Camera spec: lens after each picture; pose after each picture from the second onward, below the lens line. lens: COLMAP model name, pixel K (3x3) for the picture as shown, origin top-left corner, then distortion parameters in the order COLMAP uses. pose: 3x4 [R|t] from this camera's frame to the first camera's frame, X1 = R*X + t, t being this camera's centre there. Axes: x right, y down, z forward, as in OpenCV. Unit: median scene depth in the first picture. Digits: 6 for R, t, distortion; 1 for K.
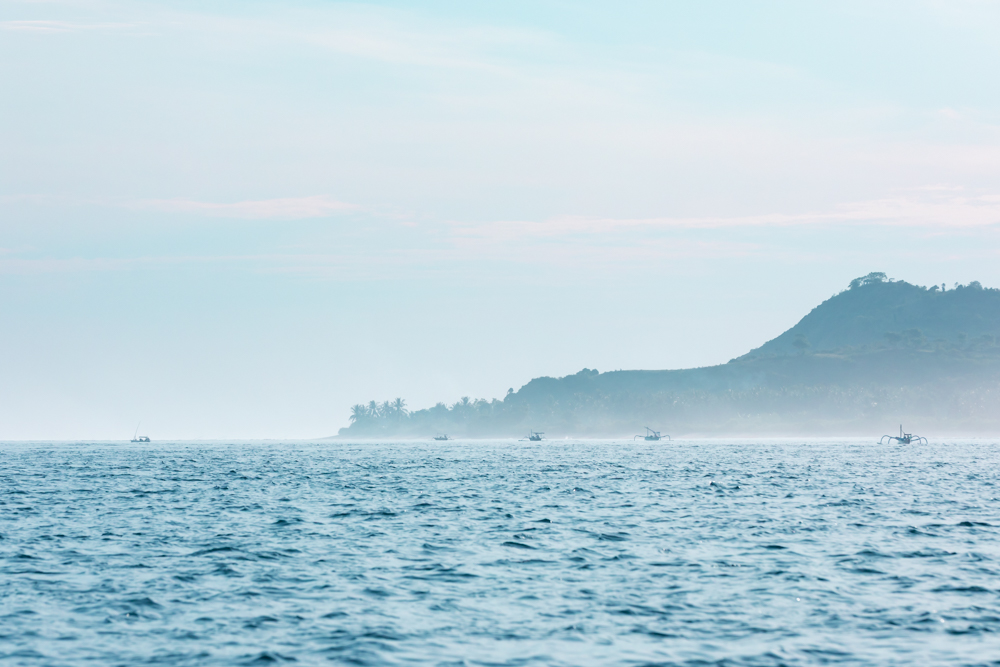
lens RADIAL K [[4838.7, 0, 500.0], [0, 4838.7, 333.5], [0, 0, 1]] dist [-0.063250, 0.000000]
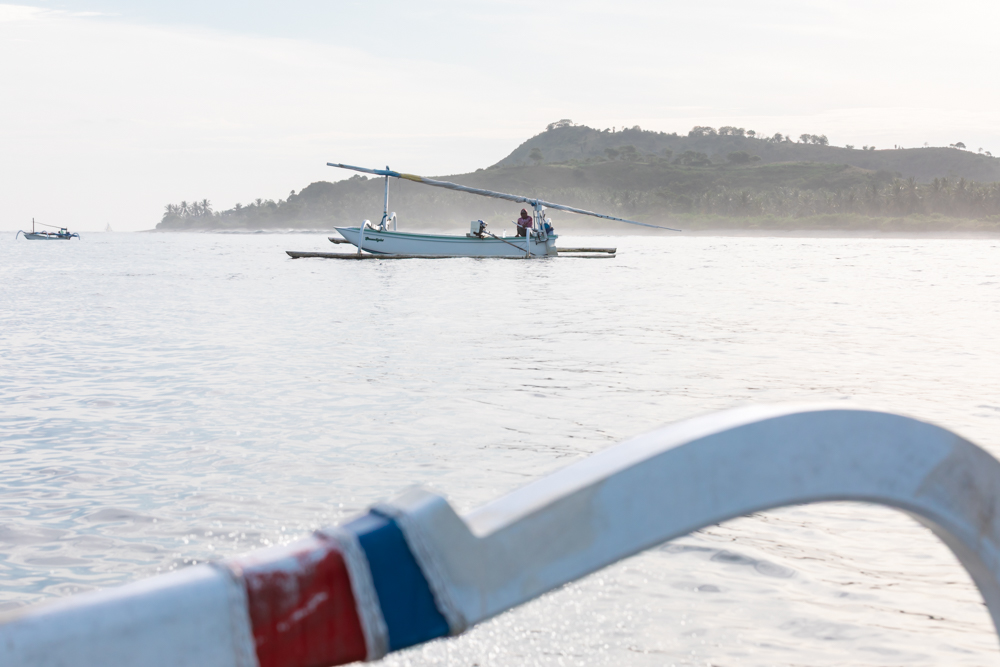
lens RADIAL K [[2449.9, 0, 500.0], [0, 2449.9, 333.0], [0, 0, 1]] dist [0.020208, 0.000000]
pose [[0.997320, 0.007108, 0.072819, 0.007543], [-0.011568, 0.998071, 0.061001, 0.007210], [-0.072245, -0.061679, 0.995478, 0.319525]]
